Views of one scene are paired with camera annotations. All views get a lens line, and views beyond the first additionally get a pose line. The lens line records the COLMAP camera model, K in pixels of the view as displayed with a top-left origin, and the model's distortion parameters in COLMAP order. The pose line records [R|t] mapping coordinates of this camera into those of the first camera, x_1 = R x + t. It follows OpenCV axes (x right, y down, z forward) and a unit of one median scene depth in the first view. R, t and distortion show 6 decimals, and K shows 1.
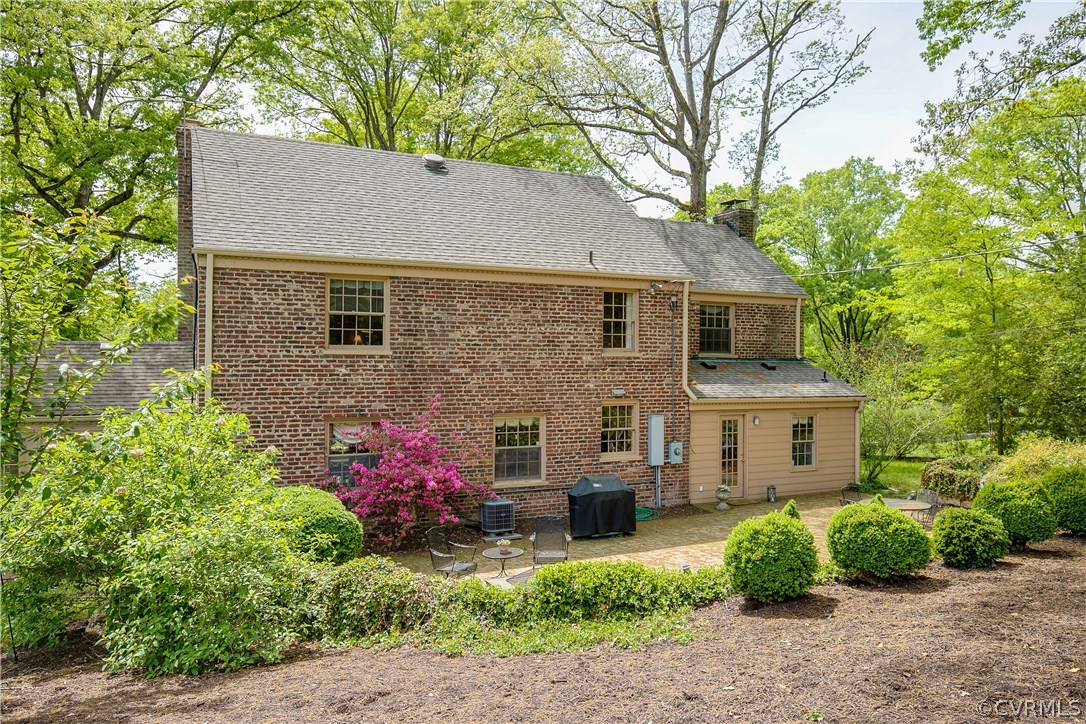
lens RADIAL K [[785.6, 0, 545.0], [0, 785.6, 361.5], [0, 0, 1]] dist [0.003996, 0.000096]
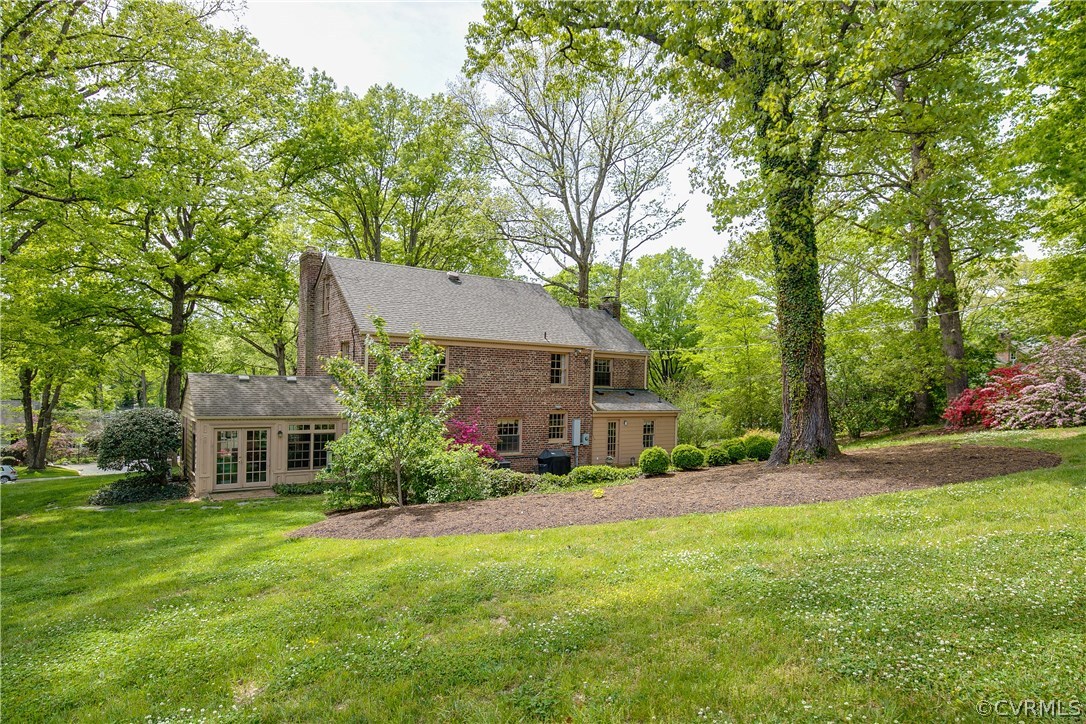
lens RADIAL K [[635.0, 0, 536.8], [0, 635.0, 388.5], [0, 0, 1]] dist [0.000226, 0.000030]
pose [[0.985282, 0.015279, 0.170255, -0.200174], [-0.016786, 0.999832, 0.007417, -0.014266], [-0.170113, -0.010166, 0.985372, -0.459659]]
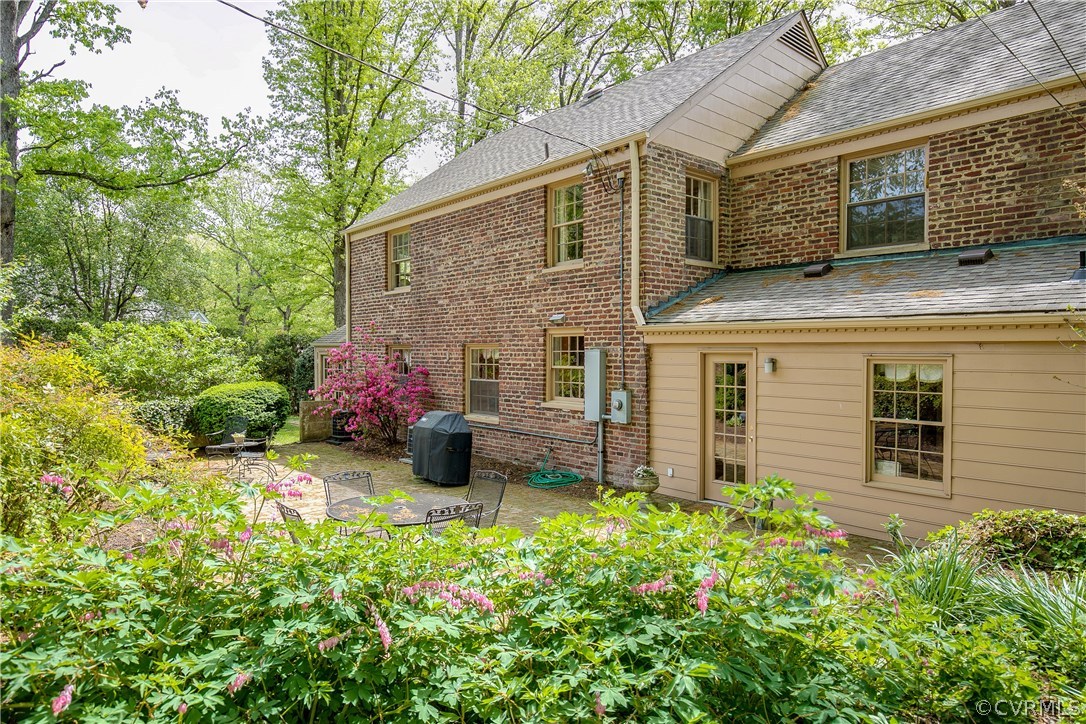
lens RADIAL K [[654.6, 0, 543.2], [0, 654.6, 359.7], [0, 0, 1]] dist [-0.004474, -0.000892]
pose [[0.267398, 0.007507, -0.963557, 0.639466], [-0.002539, 0.999972, 0.007086, 0.068506], [0.963583, 0.000552, 0.267410, 0.744540]]
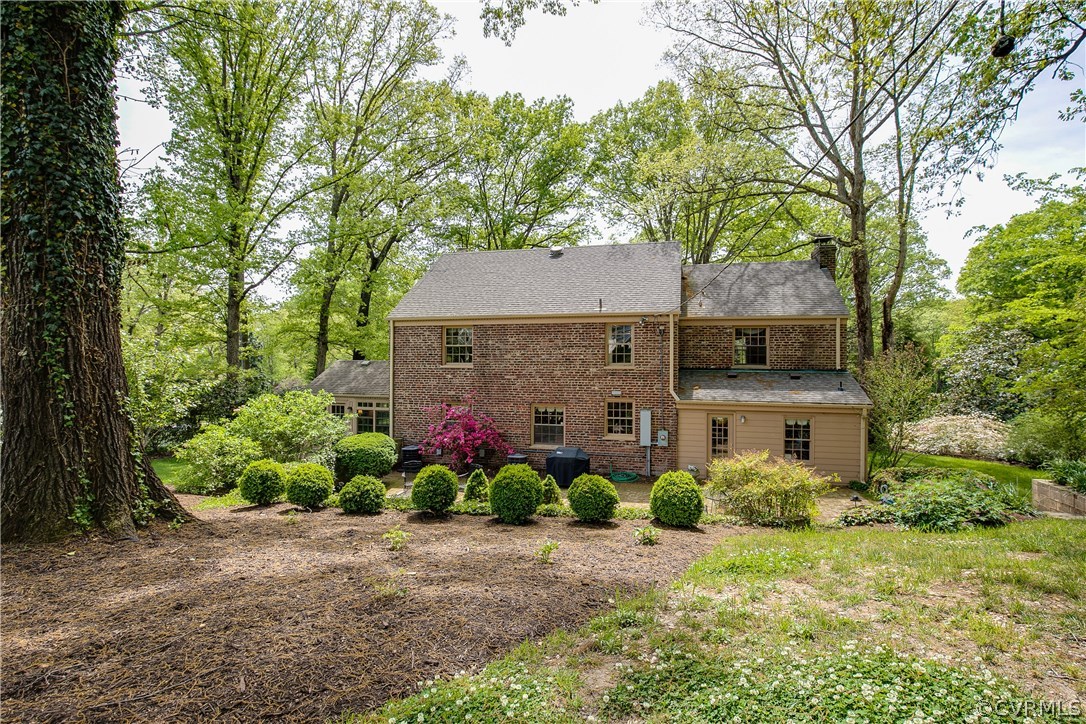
lens RADIAL K [[505.1, 0, 546.5], [0, 505.1, 361.7], [0, 0, 1]] dist [-0.031462, 0.002775]
pose [[0.757857, -0.004232, -0.652407, 0.556993], [-0.000407, 0.999976, -0.006960, -0.012011], [0.652421, 0.005540, 0.757837, 0.180311]]
